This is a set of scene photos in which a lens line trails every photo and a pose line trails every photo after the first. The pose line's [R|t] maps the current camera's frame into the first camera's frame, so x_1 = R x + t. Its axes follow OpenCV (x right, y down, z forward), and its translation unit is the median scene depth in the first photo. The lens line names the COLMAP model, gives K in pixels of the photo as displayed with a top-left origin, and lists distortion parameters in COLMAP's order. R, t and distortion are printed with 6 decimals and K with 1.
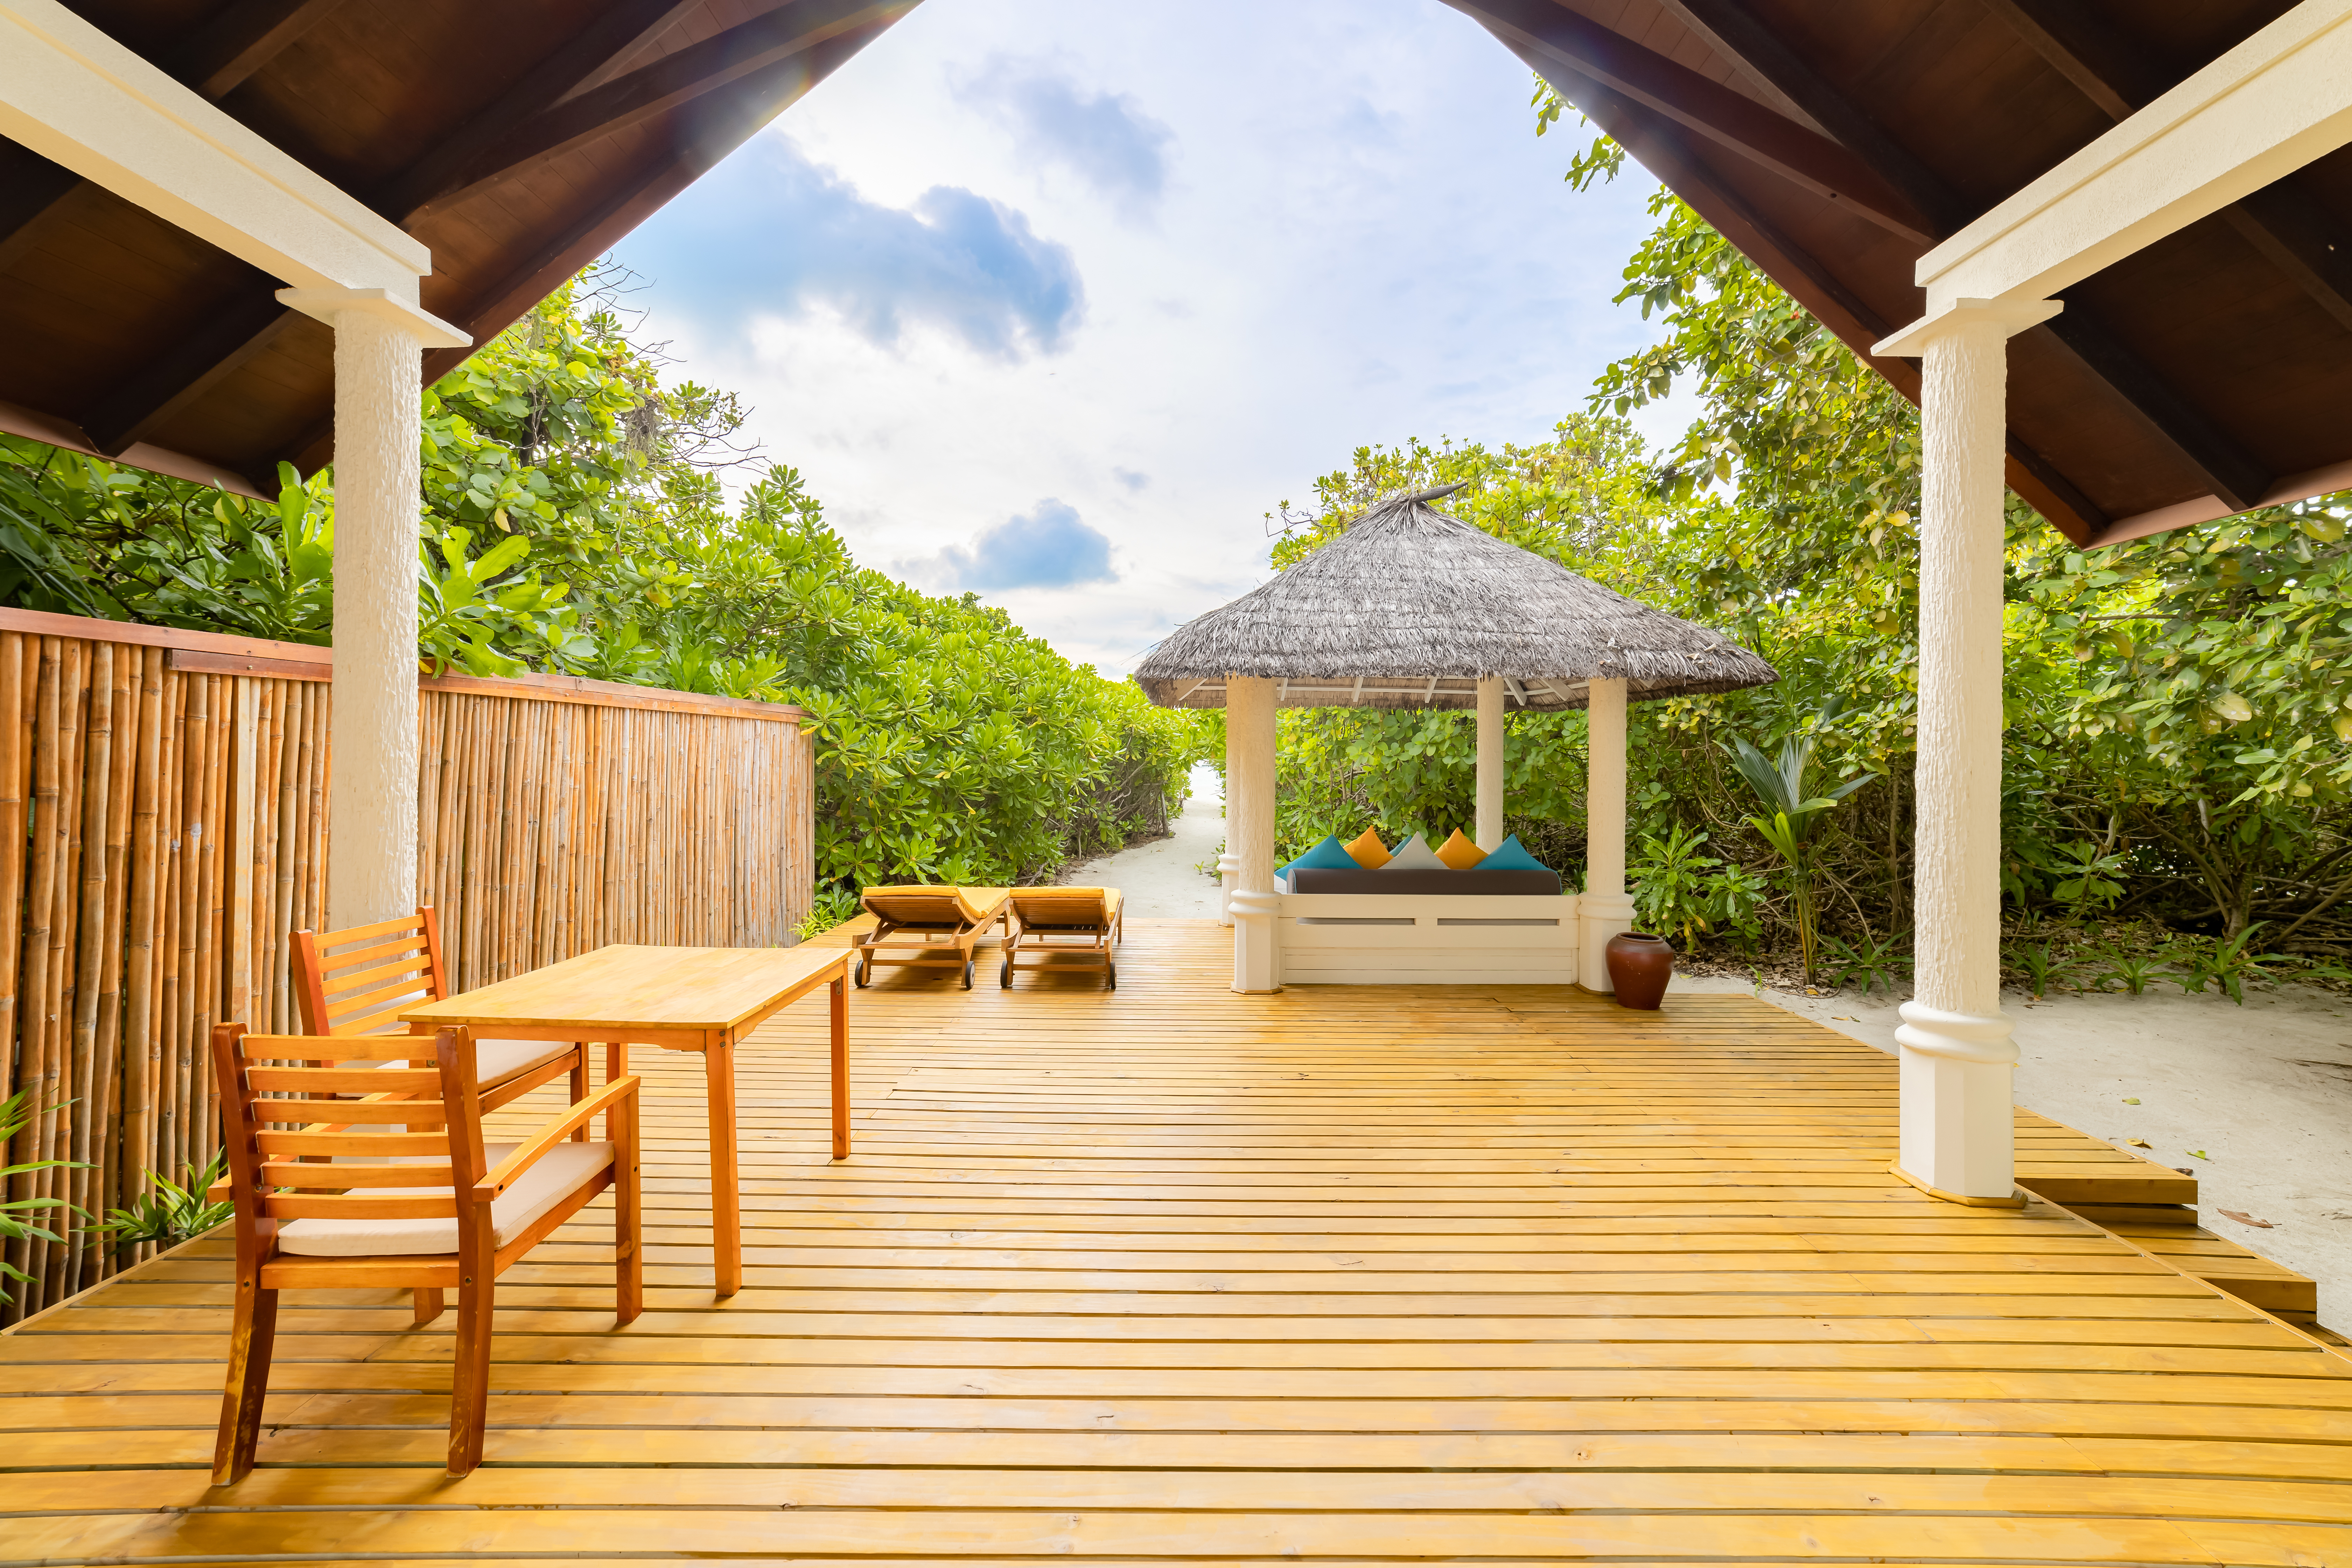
lens RADIAL K [[902.3, 0, 1179.7], [0, 902.3, 768.3], [0, 0, 1]] dist [-0.006465, 0.000662]
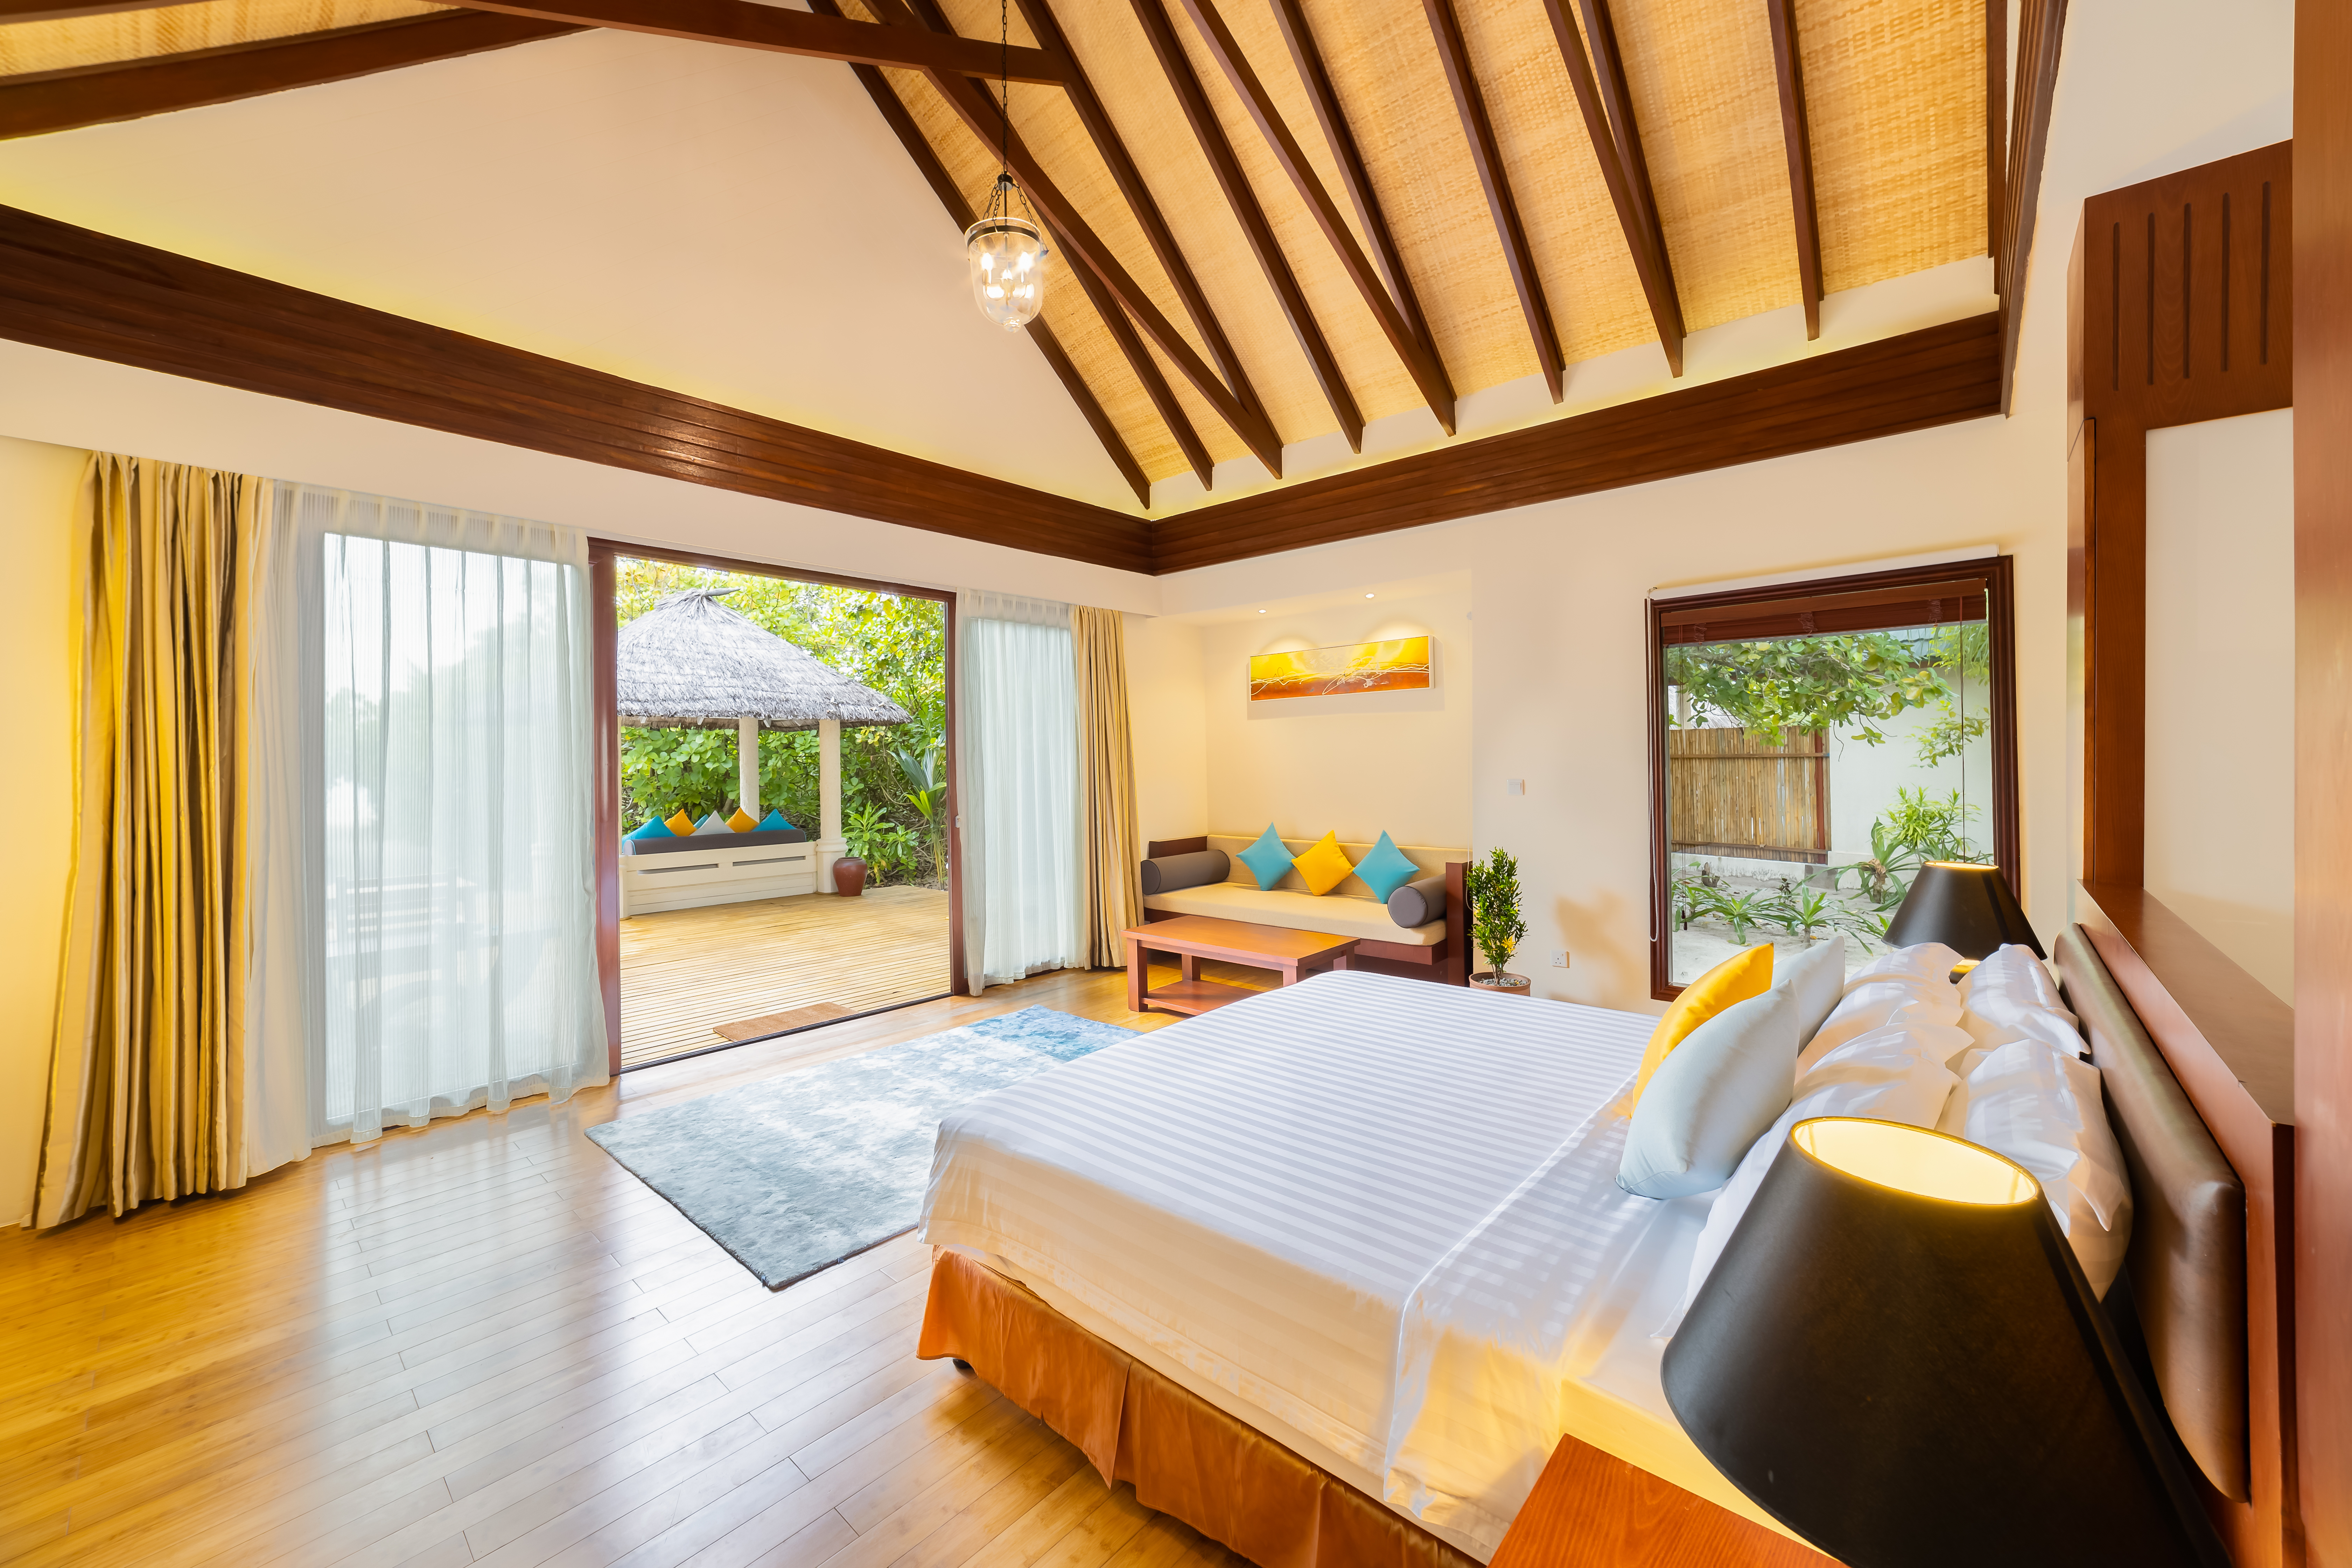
lens RADIAL K [[902.3, 0, 1183.7], [0, 902.3, 763.5], [0, 0, 1]] dist [-0.006465, 0.000662]
pose [[0.666921, -0.015803, 0.744961, -0.279875], [0.022029, 0.999756, 0.001487, 0.002547], [-0.744803, 0.015419, 0.667107, -0.511772]]
